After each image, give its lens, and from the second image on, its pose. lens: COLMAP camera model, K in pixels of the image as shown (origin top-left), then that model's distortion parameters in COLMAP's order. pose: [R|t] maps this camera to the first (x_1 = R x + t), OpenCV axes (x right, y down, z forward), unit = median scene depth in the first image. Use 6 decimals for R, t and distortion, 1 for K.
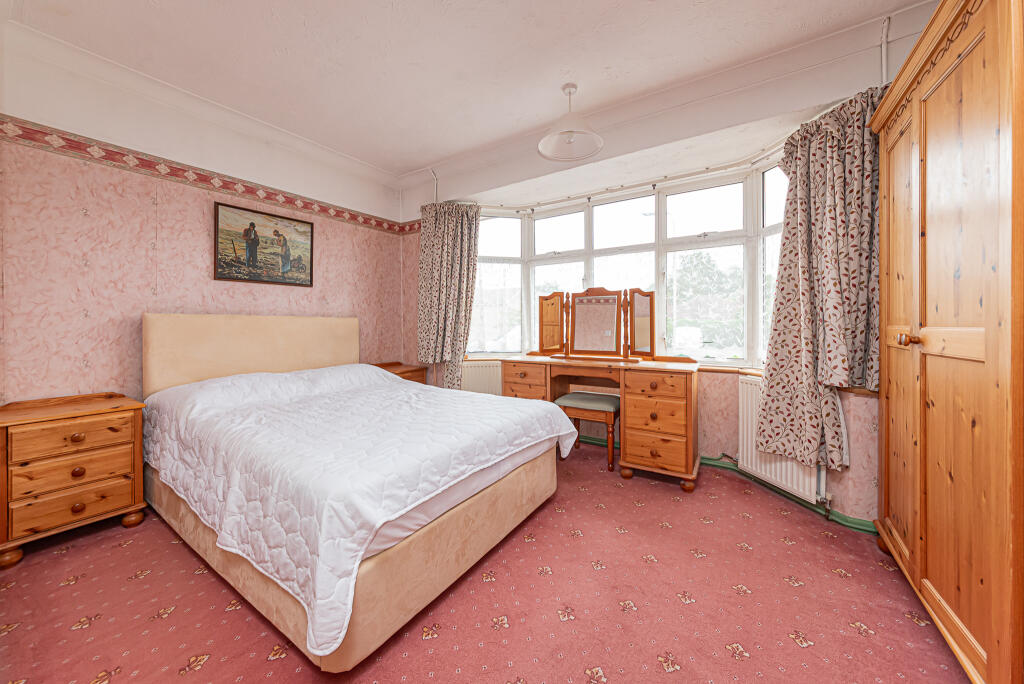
lens RADIAL K [[357.9, 0, 510.1], [0, 357.9, 321.6], [0, 0, 1]] dist [-0.015387, -0.000031]
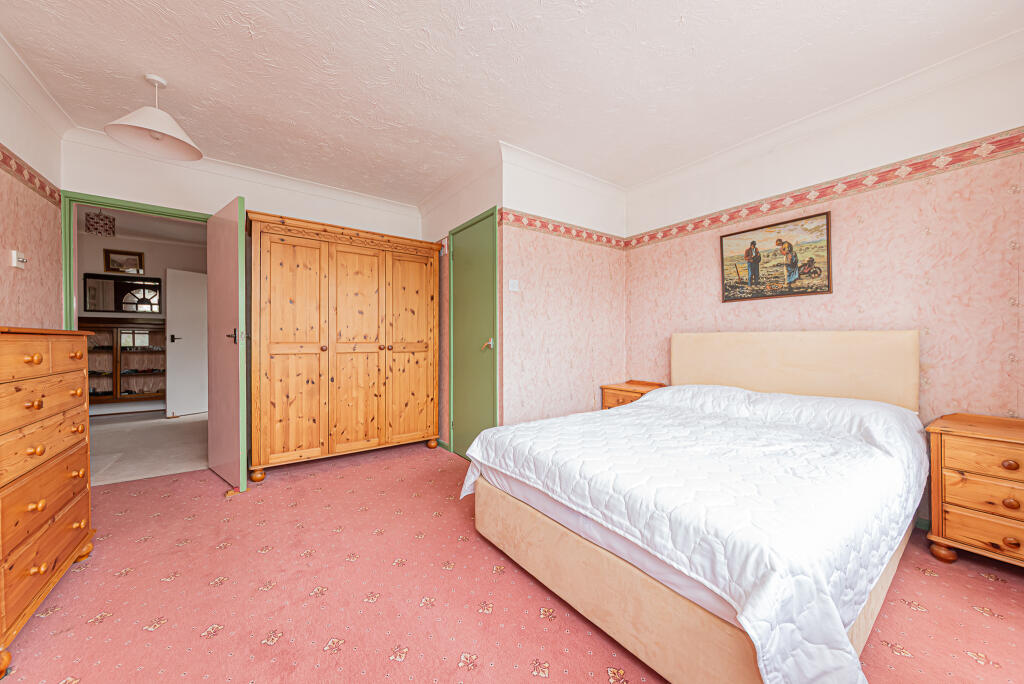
lens RADIAL K [[357.9, 0, 510.7], [0, 357.9, 342.5], [0, 0, 1]] dist [-0.015387, -0.000031]
pose [[-0.343365, 0.002242, -0.939199, 0.421518], [0.004768, 0.999988, 0.000644, 0.007270], [0.939190, -0.004257, -0.343372, 0.621015]]
